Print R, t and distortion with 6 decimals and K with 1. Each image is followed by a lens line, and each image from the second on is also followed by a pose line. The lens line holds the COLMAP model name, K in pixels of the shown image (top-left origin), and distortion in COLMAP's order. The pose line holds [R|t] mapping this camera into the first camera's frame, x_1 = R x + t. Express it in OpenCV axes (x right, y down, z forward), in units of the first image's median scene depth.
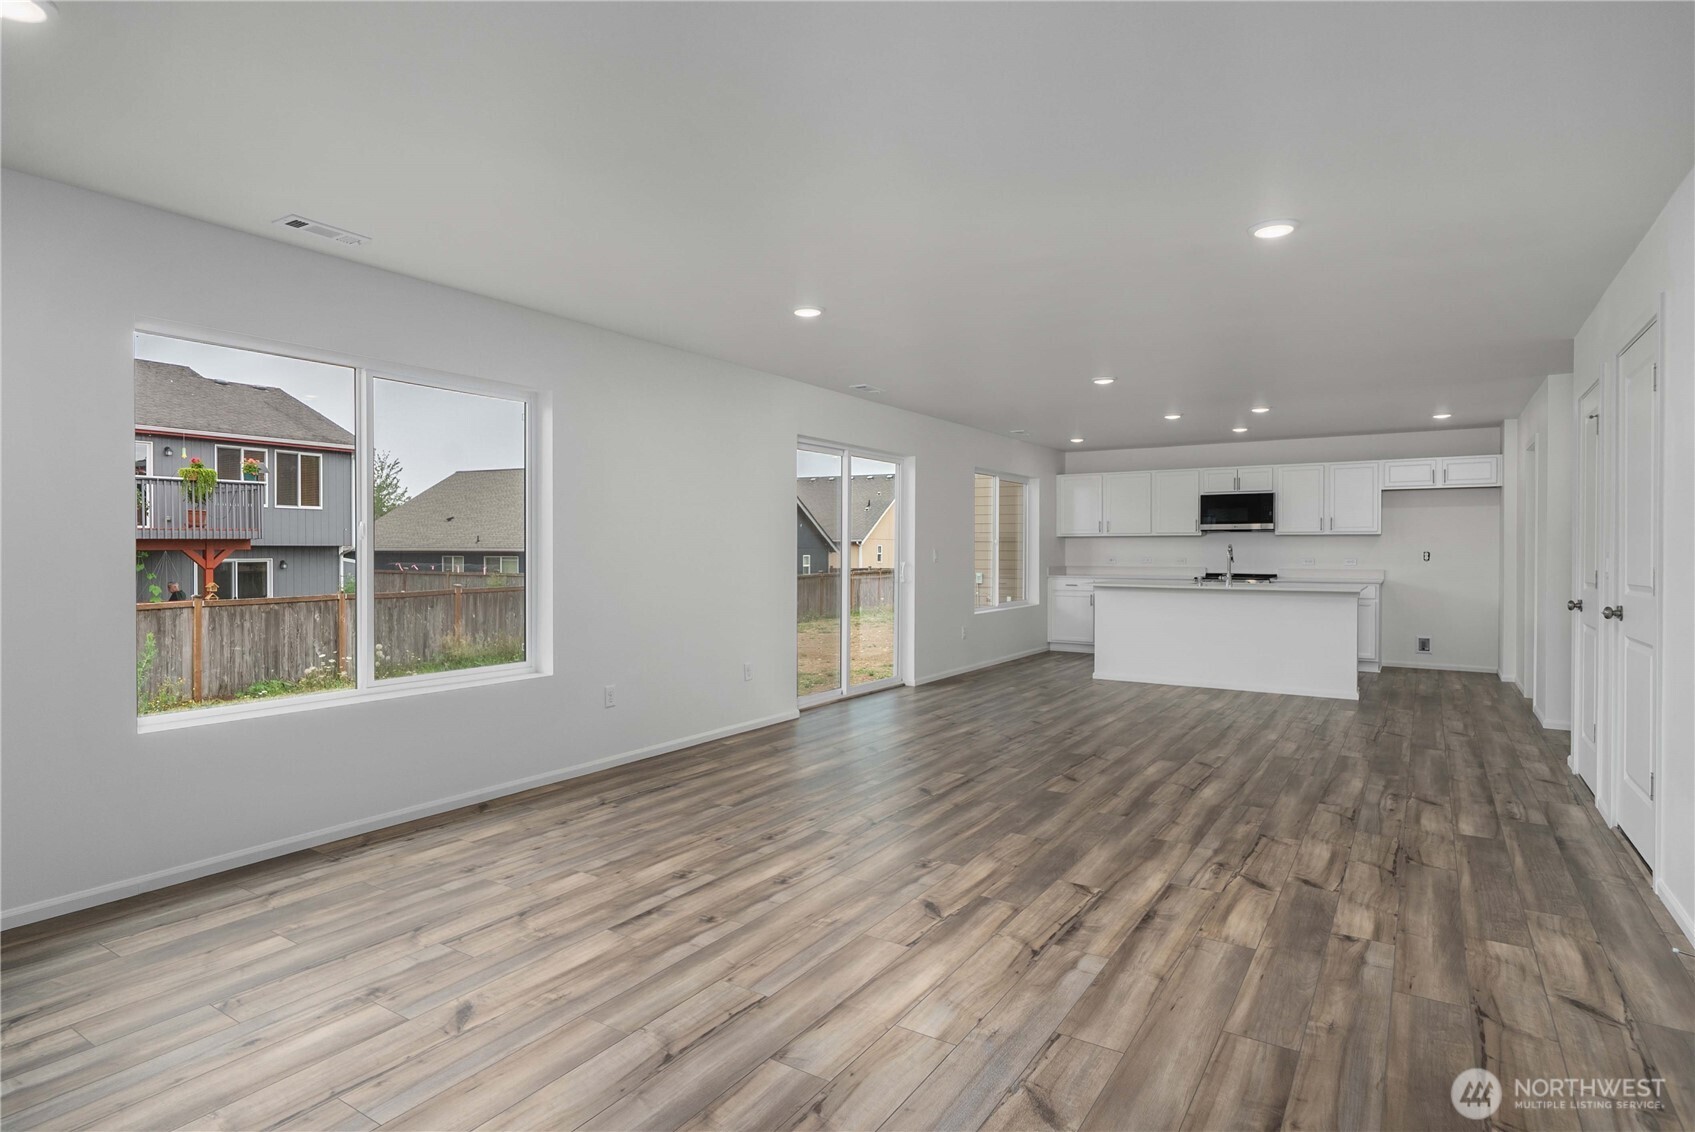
lens RADIAL K [[971.3, 0, 835.9], [0, 971.3, 564.7], [0, 0, 1]] dist [0.009974, 0.000903]
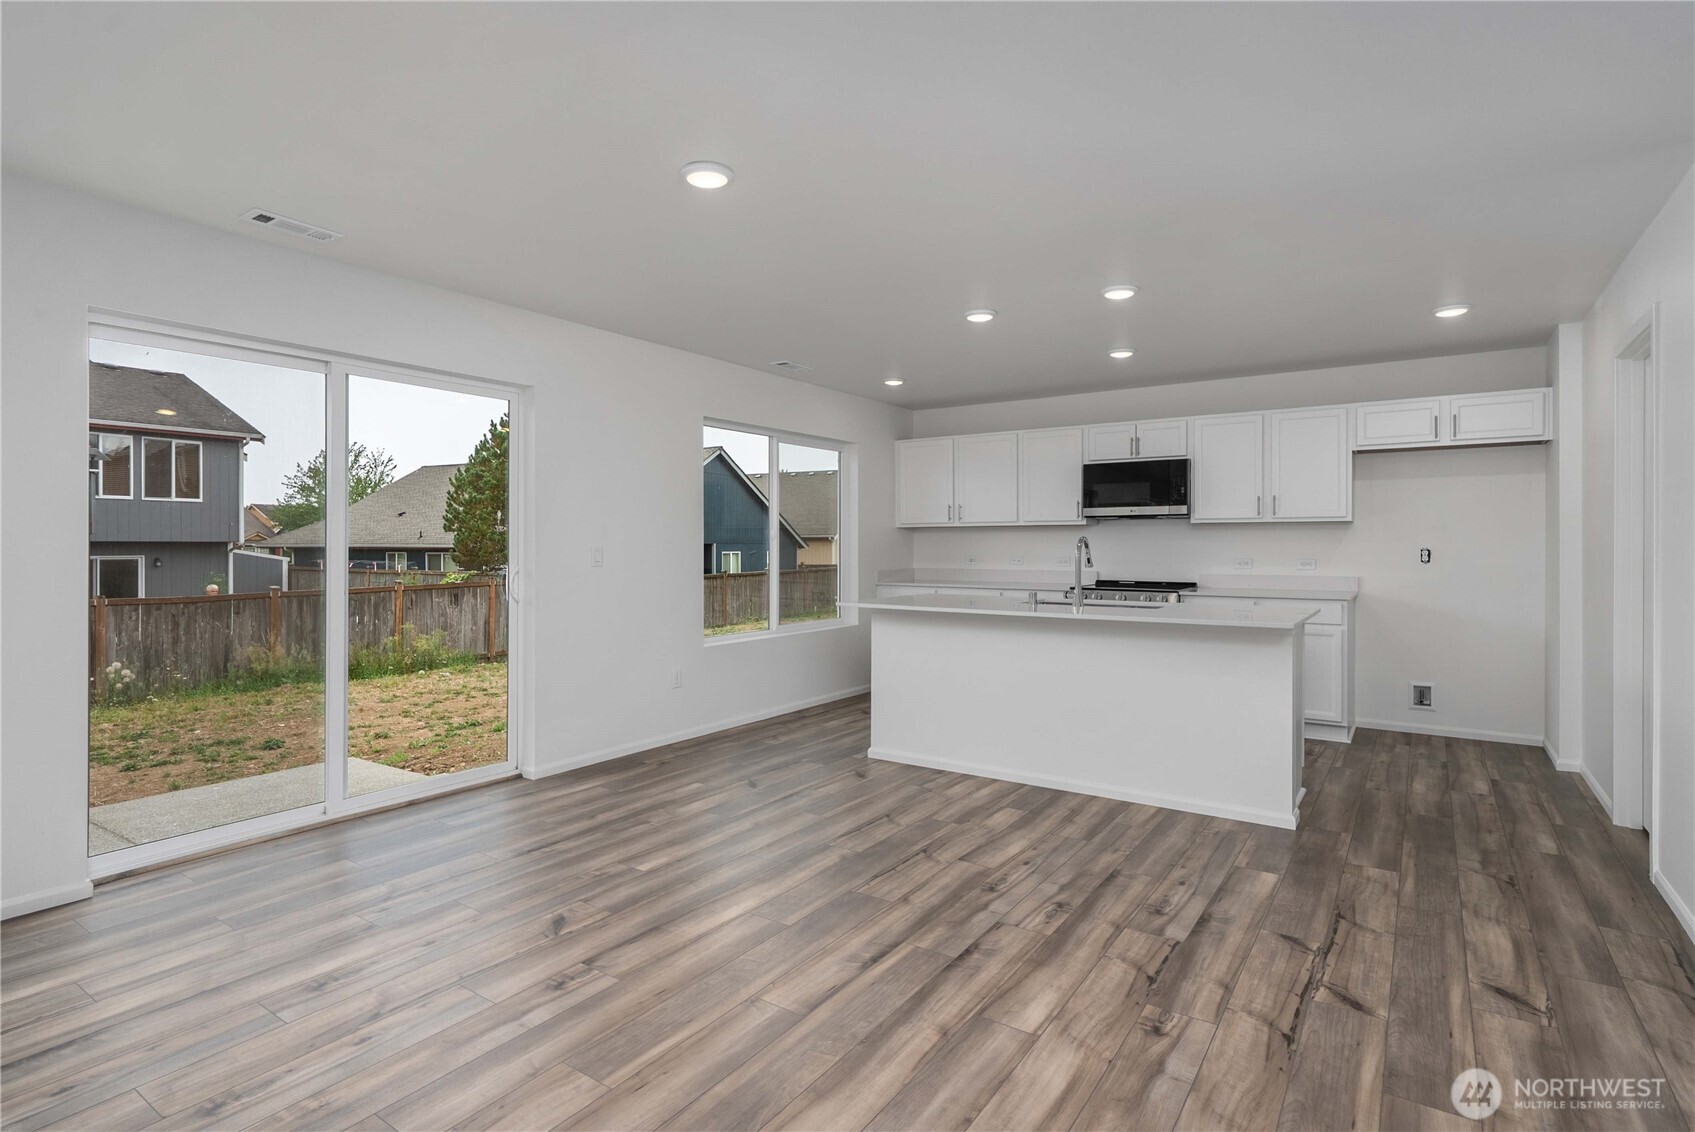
lens RADIAL K [[868.5, 0, 857.9], [0, 868.5, 553.4], [0, 0, 1]] dist [0.005970, -0.001467]
pose [[0.999430, -0.000348, -0.033756, 0.260054], [0.000139, 0.999981, -0.006219, -0.006904], [0.033758, 0.006211, 0.999411, 0.428427]]
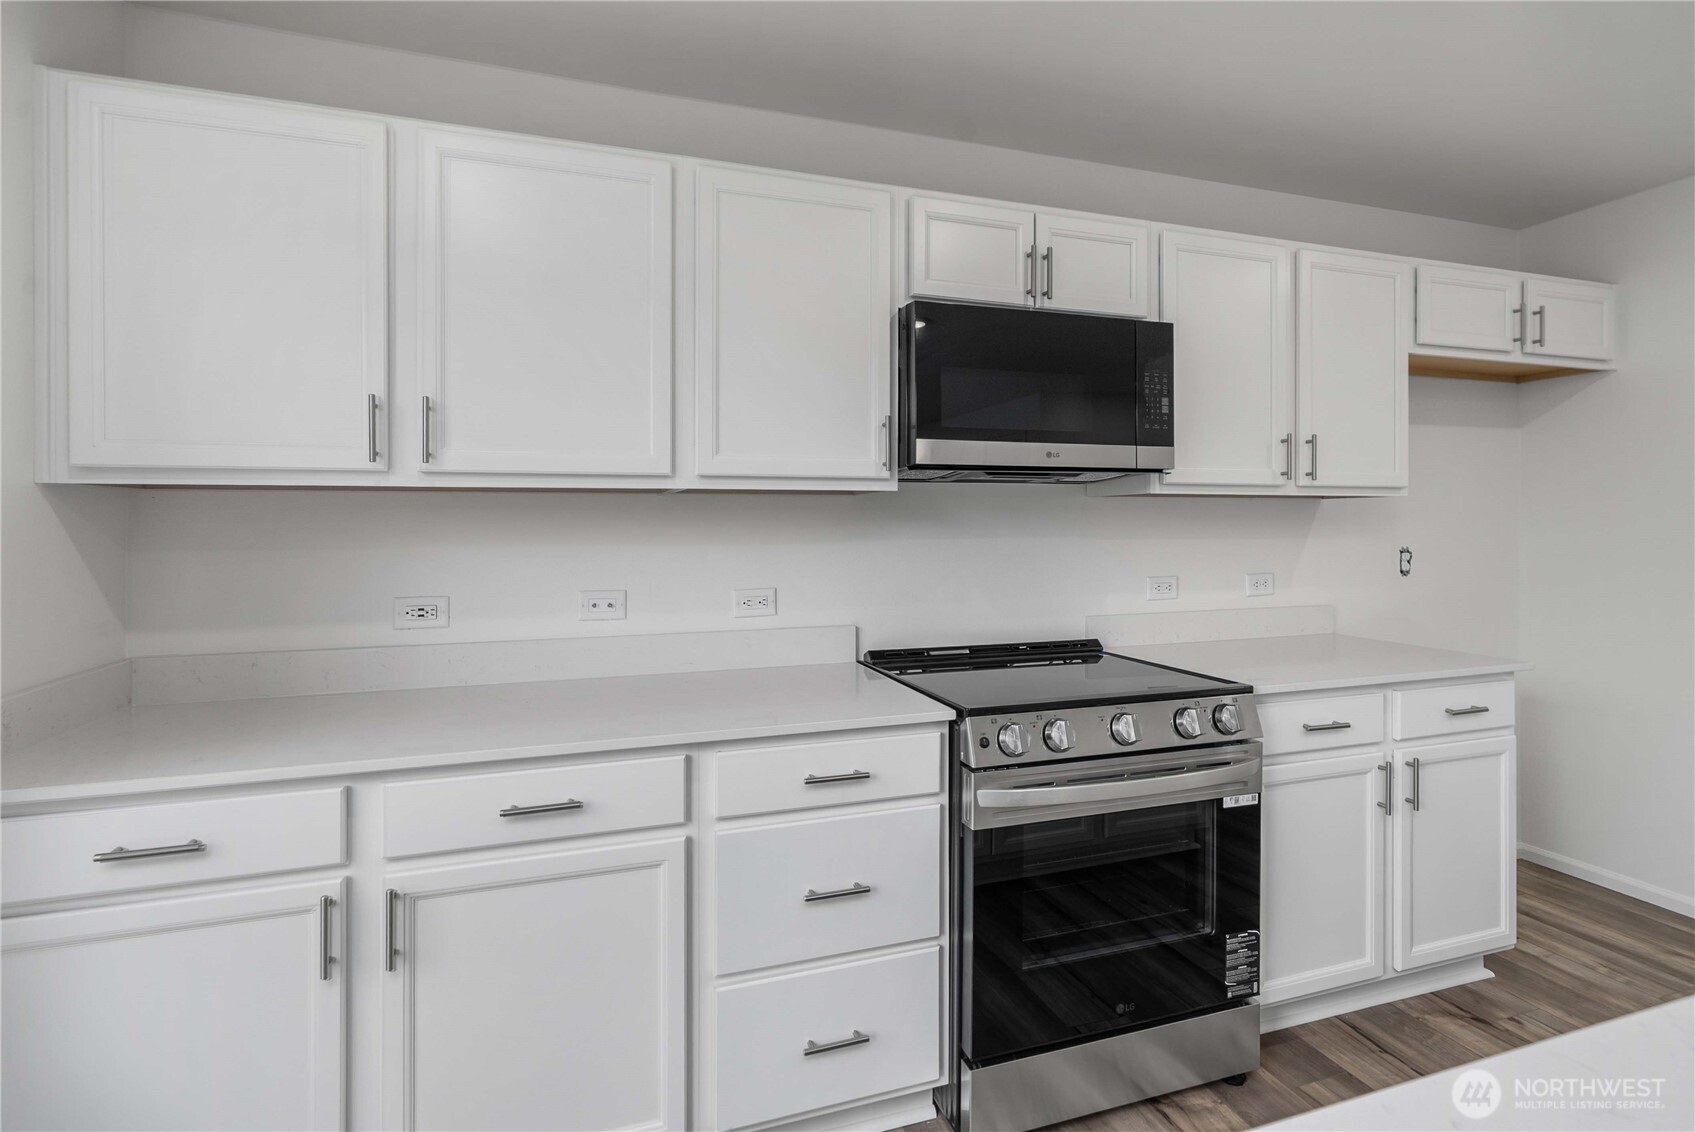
lens RADIAL K [[816.4, 0, 837.8], [0, 816.4, 511.5], [0, 0, 1]] dist [-0.006417, 0.000117]
pose [[0.636445, 0.005348, 0.771304, 0.246218], [0.014044, 0.999730, -0.018520, -0.024517], [-0.771195, 0.022620, 0.636198, 0.980200]]
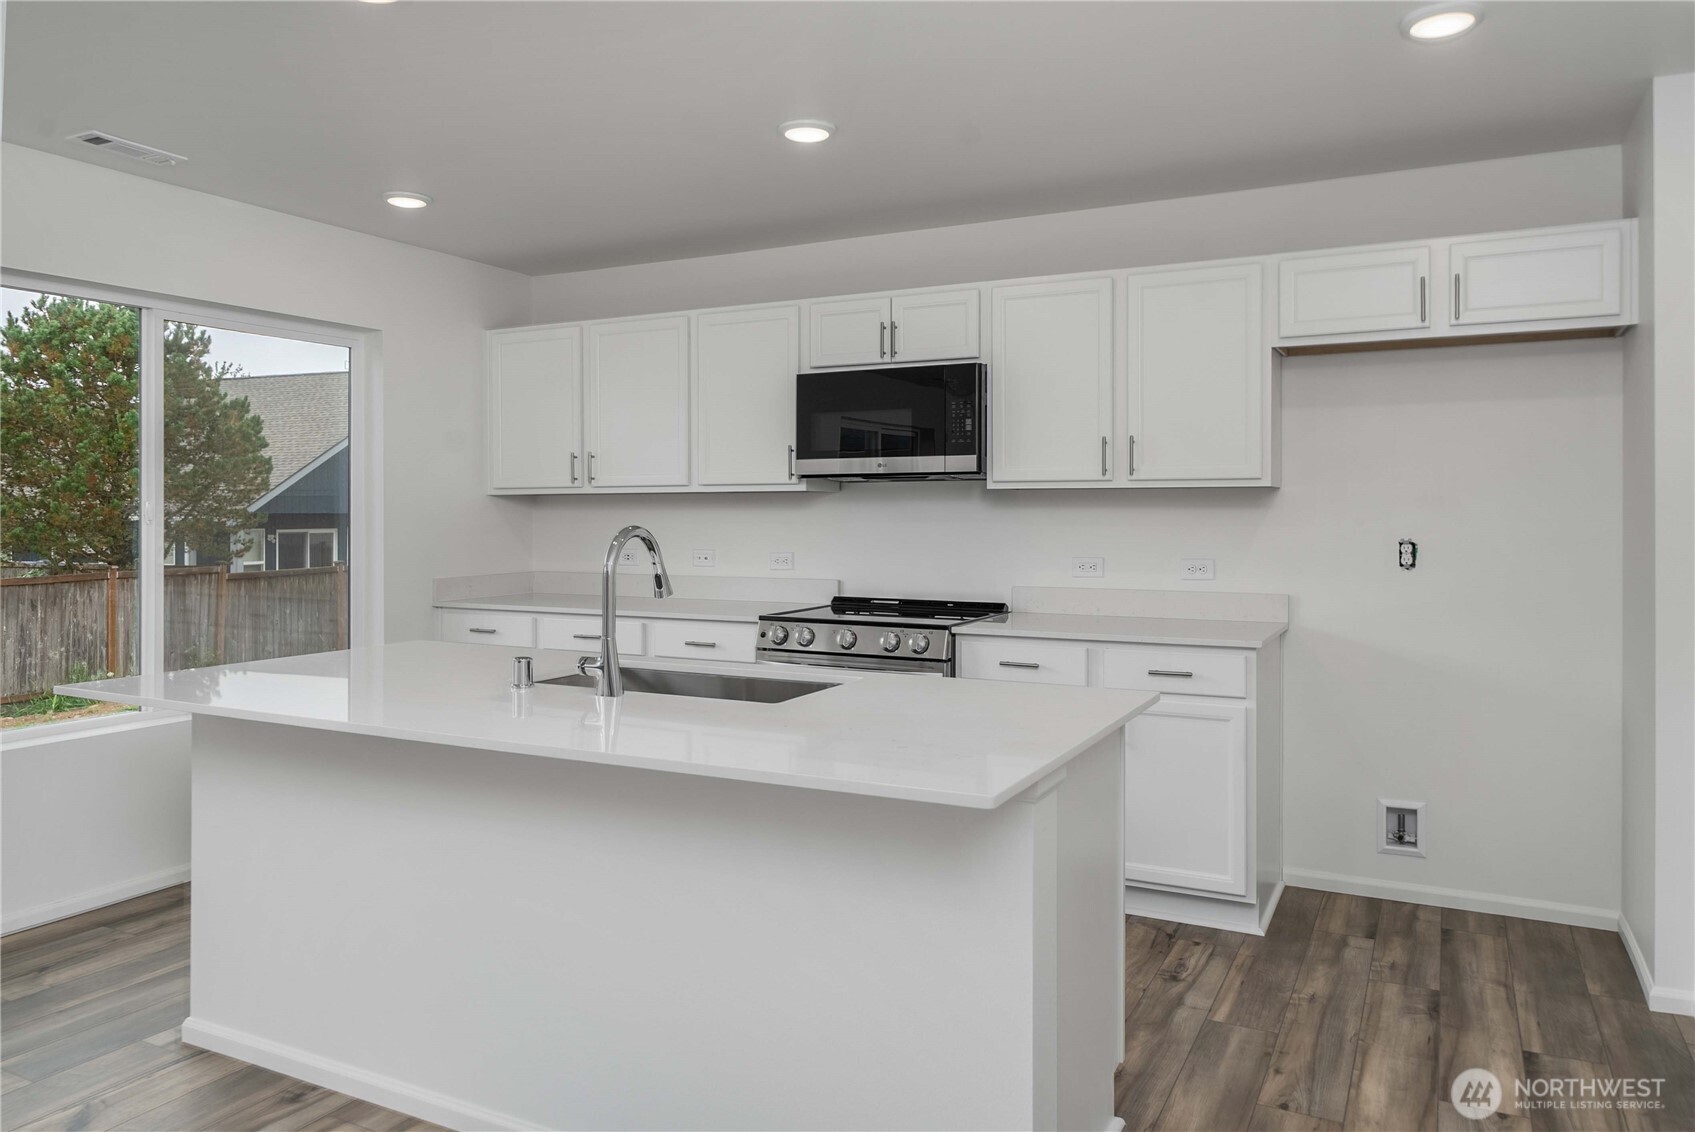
lens RADIAL K [[1170.7, 0, 883.8], [0, 1170.7, 526.1], [0, 0, 1]] dist [0.003351, -0.004579]
pose [[0.995657, -0.003457, 0.093029, 0.399359], [0.003675, 0.999991, -0.002168, -0.018122], [-0.093021, 0.002500, 0.995661, 0.633340]]
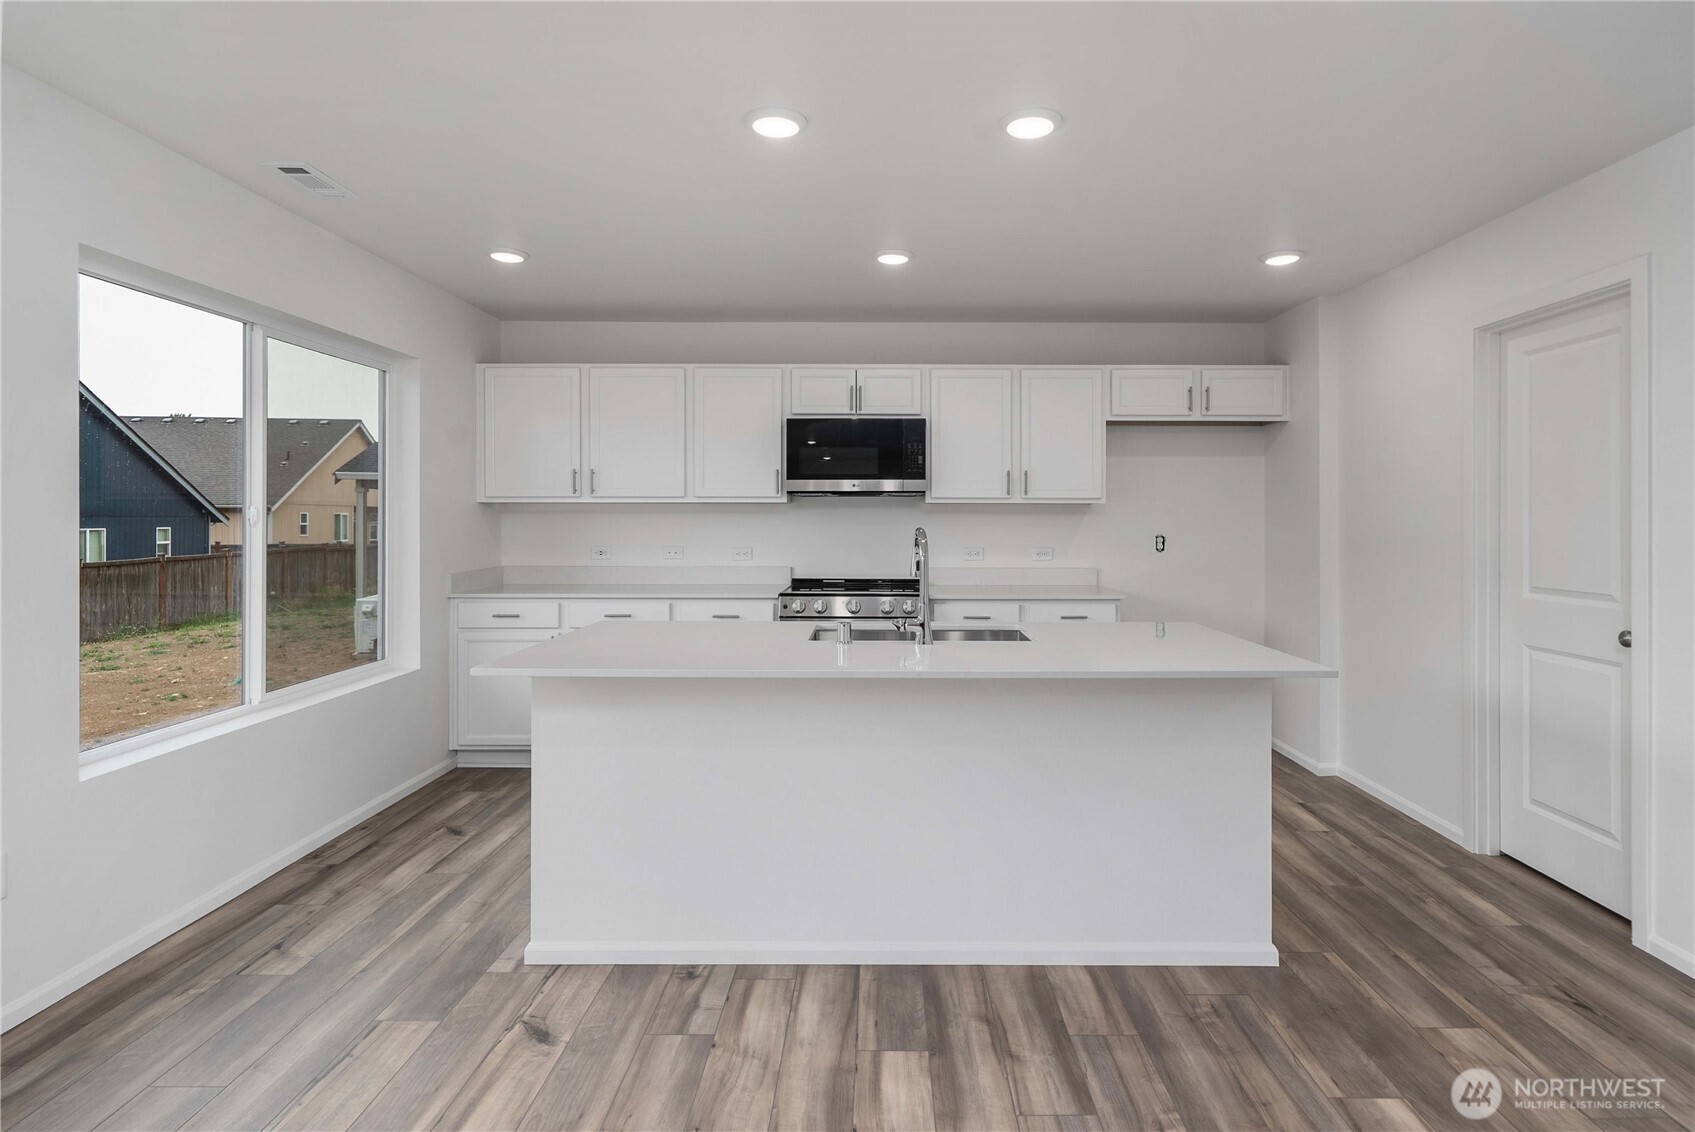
lens RADIAL K [[868.5, 0, 878.6], [0, 868.5, 524.7], [0, 0, 1]] dist [0.005970, -0.001467]
pose [[0.844948, -0.004285, 0.534831, 0.199091], [0.006877, 0.999972, -0.002853, -0.019399], [-0.534804, 0.006089, 0.844954, 0.667433]]
